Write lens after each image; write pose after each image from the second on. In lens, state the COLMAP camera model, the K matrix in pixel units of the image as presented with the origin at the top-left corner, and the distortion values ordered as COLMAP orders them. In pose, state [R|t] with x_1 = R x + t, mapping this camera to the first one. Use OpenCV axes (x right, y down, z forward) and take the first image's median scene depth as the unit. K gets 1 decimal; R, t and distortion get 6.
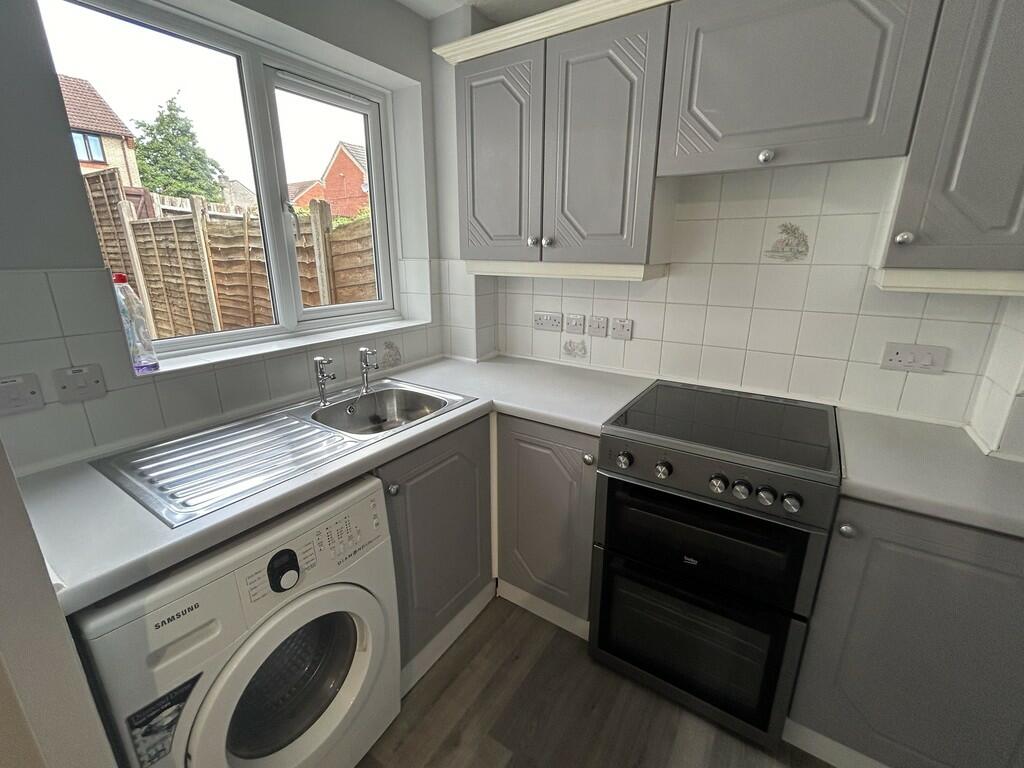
lens RADIAL K [[445.5, 0, 513.6], [0, 445.5, 381.0], [0, 0, 1]] dist [0.000147, 0.001747]
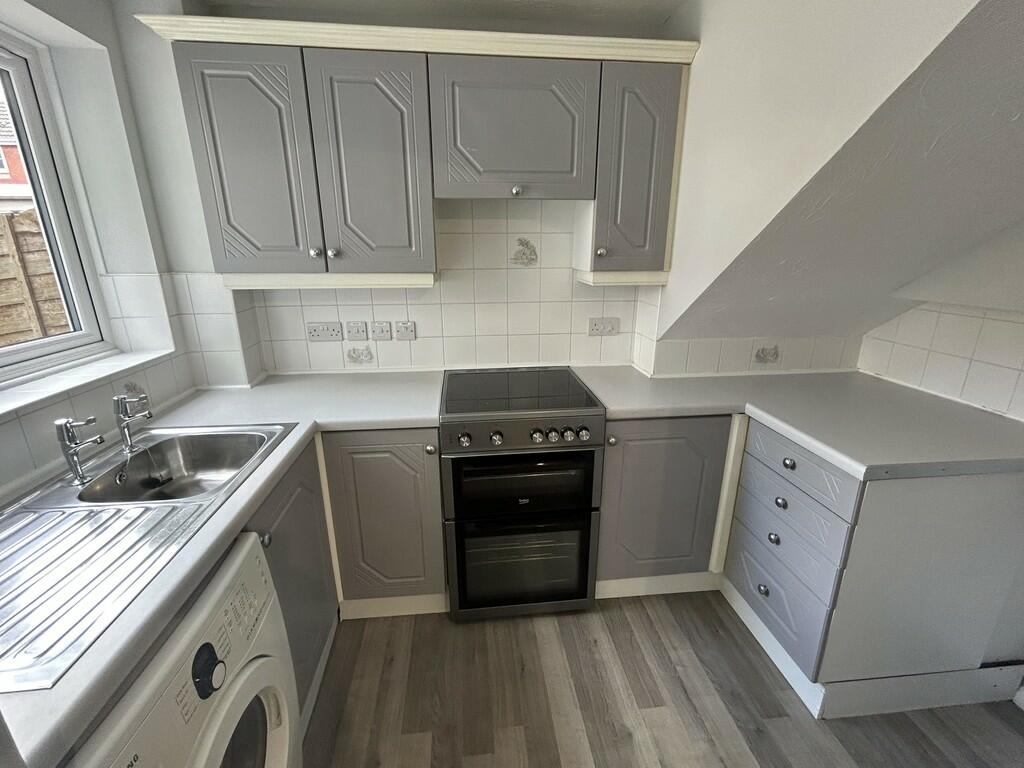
lens RADIAL K [[445.5, 0, 511.7], [0, 445.5, 380.3], [0, 0, 1]] dist [0.000147, 0.001747]
pose [[0.767910, -0.188048, 0.612333, -0.297584], [0.184043, 0.980402, 0.070279, -0.031607], [-0.613549, 0.058728, 0.787470, -0.013528]]
